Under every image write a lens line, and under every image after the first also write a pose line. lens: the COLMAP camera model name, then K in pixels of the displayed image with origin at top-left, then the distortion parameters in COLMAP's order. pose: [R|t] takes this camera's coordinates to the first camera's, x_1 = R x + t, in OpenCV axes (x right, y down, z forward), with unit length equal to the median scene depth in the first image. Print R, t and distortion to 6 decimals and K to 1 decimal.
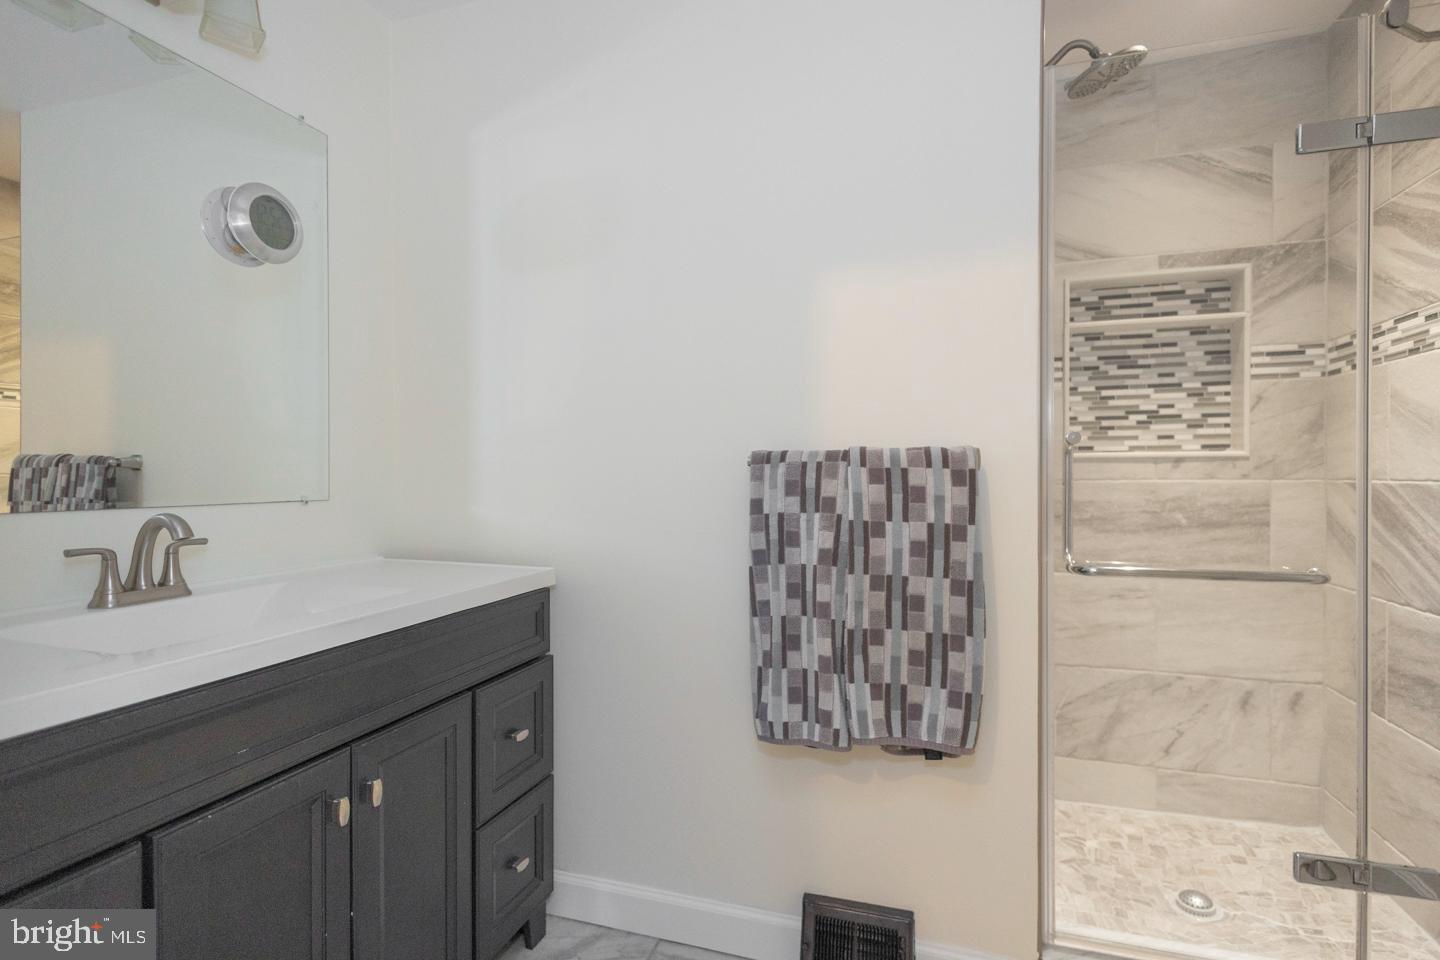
lens RADIAL K [[675.3, 0, 729.1], [0, 675.3, 478.9], [0, 0, 1]] dist [0.011153, -0.003938]
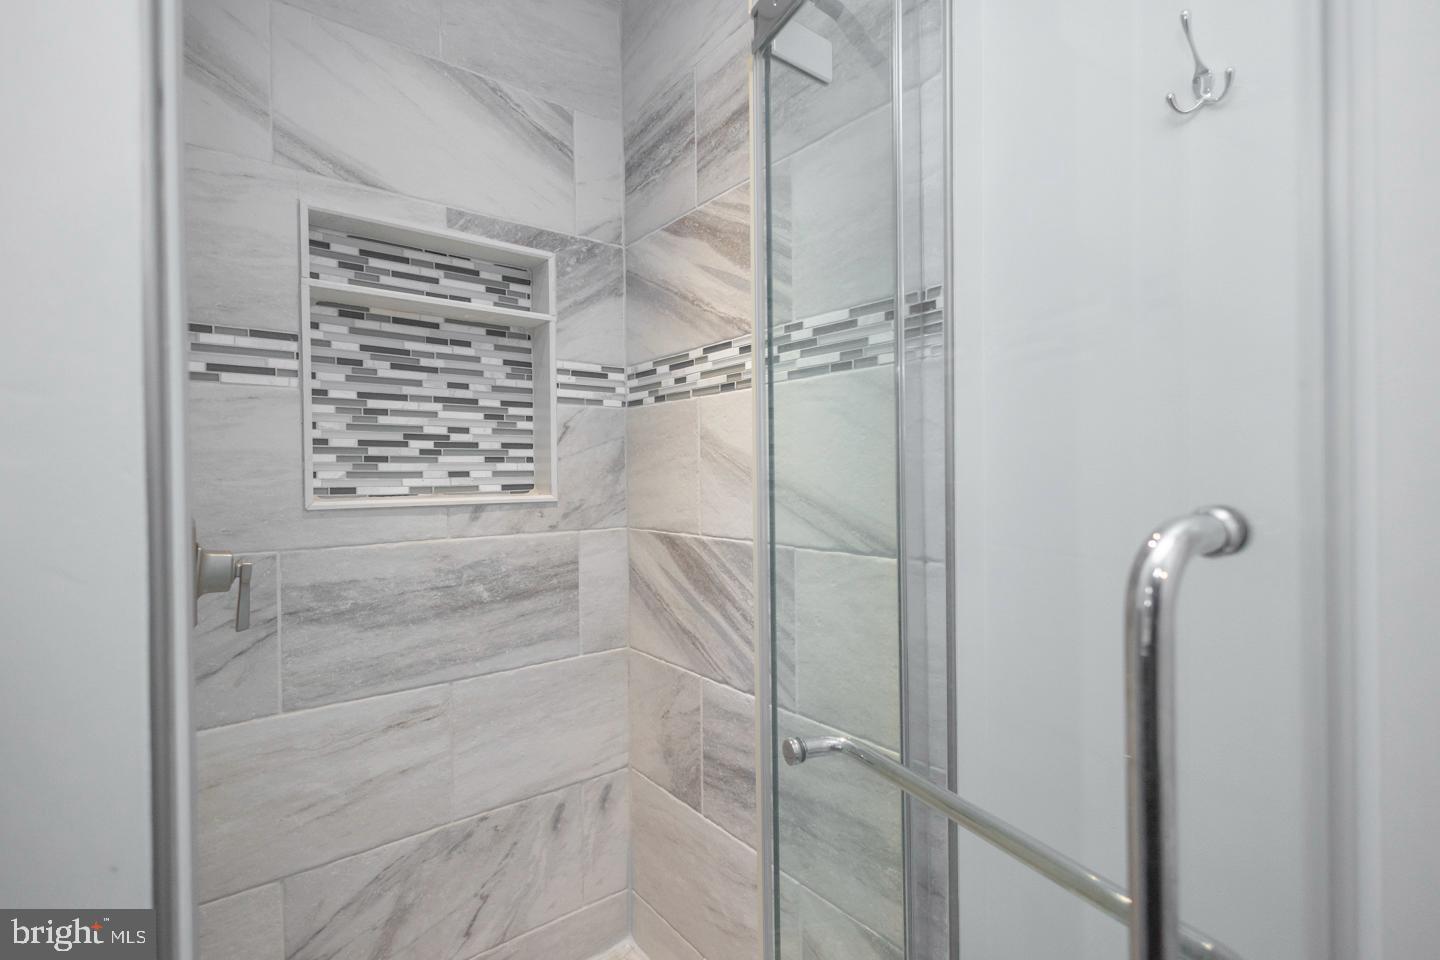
lens RADIAL K [[675.3, 0, 729.1], [0, 675.3, 478.9], [0, 0, 1]] dist [0.011153, -0.003938]
pose [[0.548206, -0.007261, 0.836312, 0.226052], [0.017397, 0.999845, -0.002723, -0.053349], [-0.836162, 0.016042, 0.548248, 0.408367]]
